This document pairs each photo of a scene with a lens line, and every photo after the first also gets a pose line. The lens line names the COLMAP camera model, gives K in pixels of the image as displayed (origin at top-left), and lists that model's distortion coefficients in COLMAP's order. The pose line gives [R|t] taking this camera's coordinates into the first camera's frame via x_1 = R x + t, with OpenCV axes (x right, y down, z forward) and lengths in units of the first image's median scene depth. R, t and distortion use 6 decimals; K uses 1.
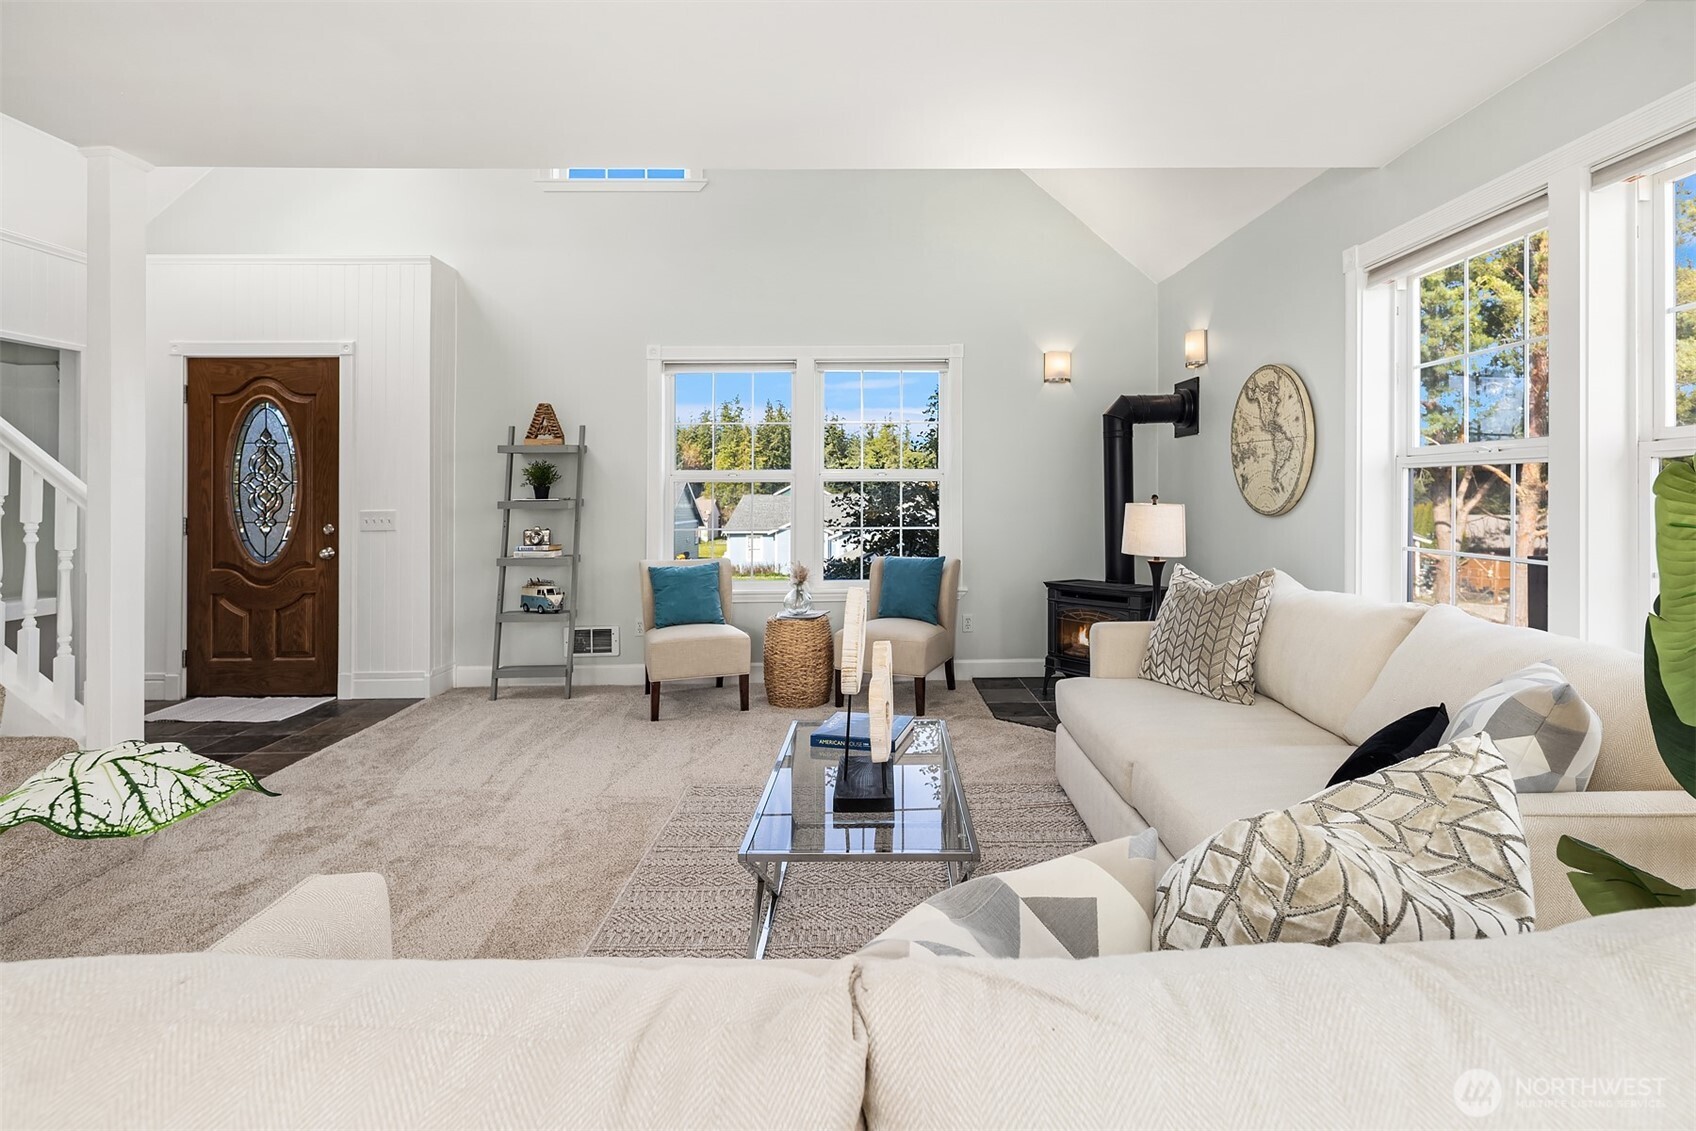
lens RADIAL K [[831.1, 0, 884.6], [0, 831.1, 492.3], [0, 0, 1]] dist [-0.000828, -0.000354]
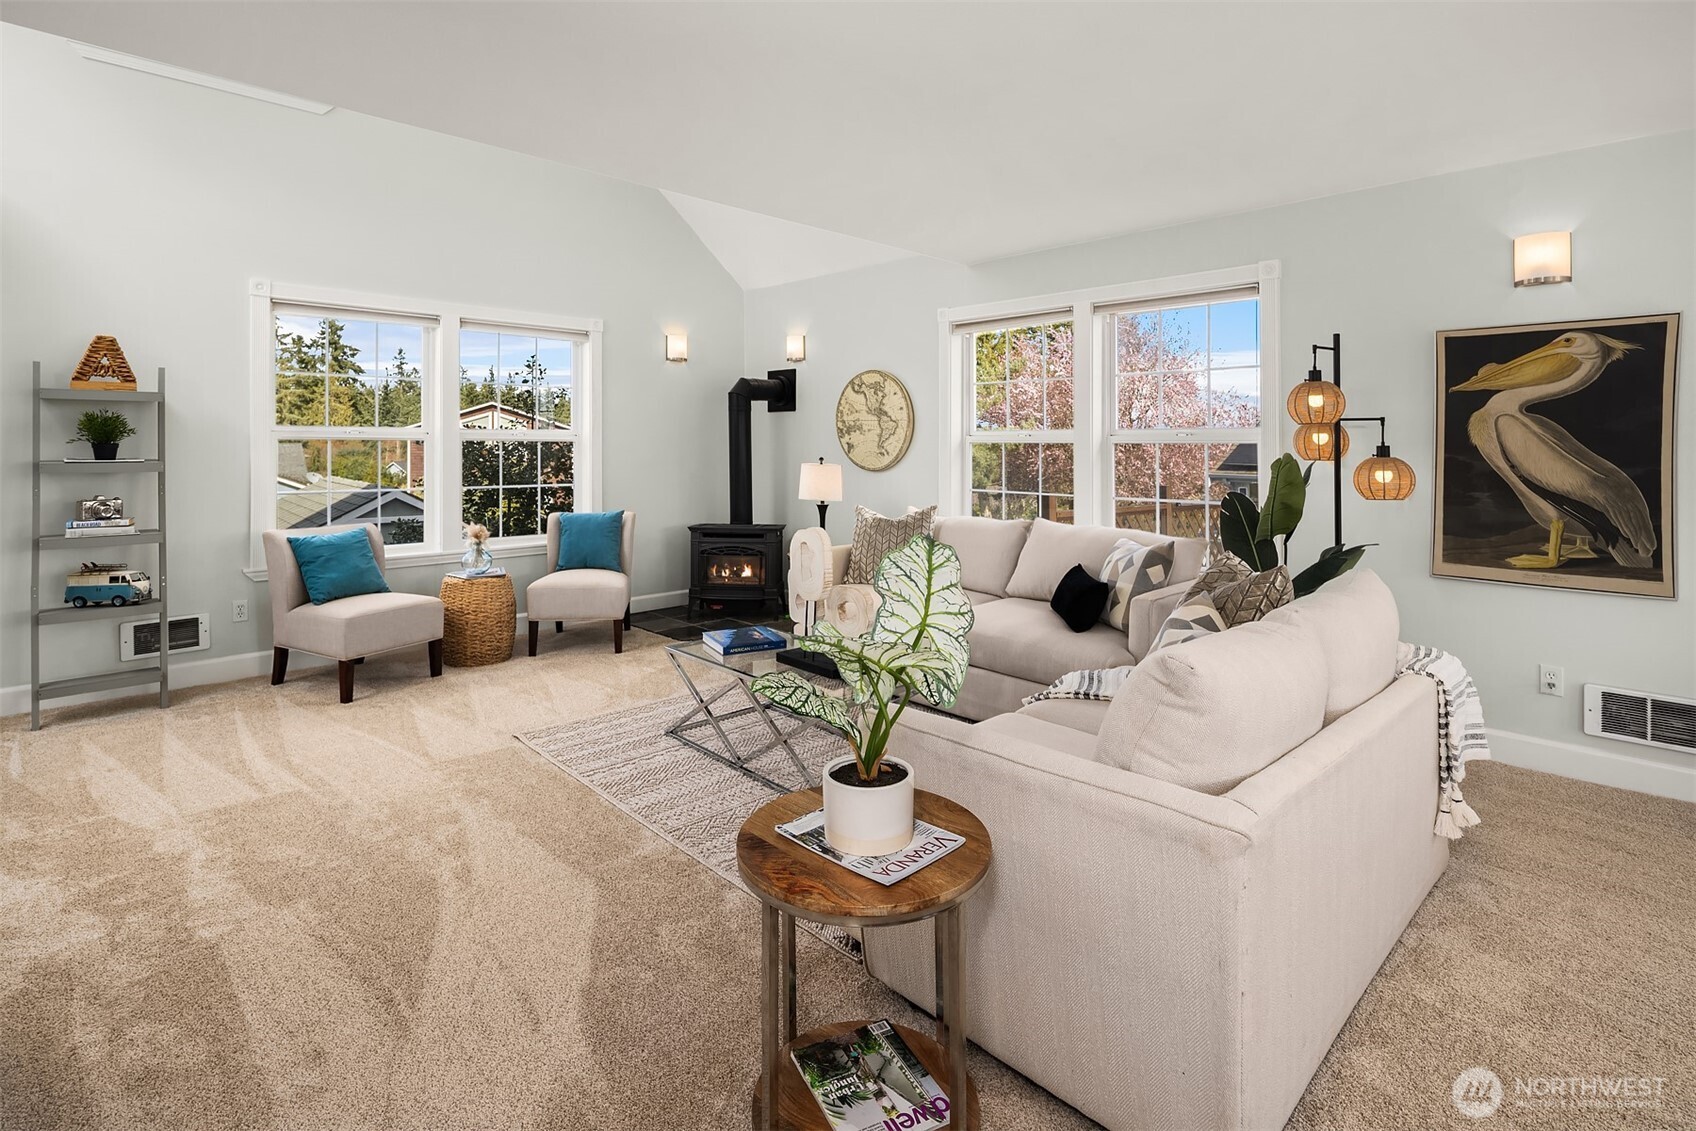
lens RADIAL K [[834.0, 0, 872.3], [0, 834.0, 452.9], [0, 0, 1]] dist [0.000963, -0.000246]
pose [[0.717951, 0.004023, 0.696082, -0.458960], [-0.008297, 0.999962, 0.002779, -0.006801], [-0.696045, -0.007771, 0.717957, -0.059936]]
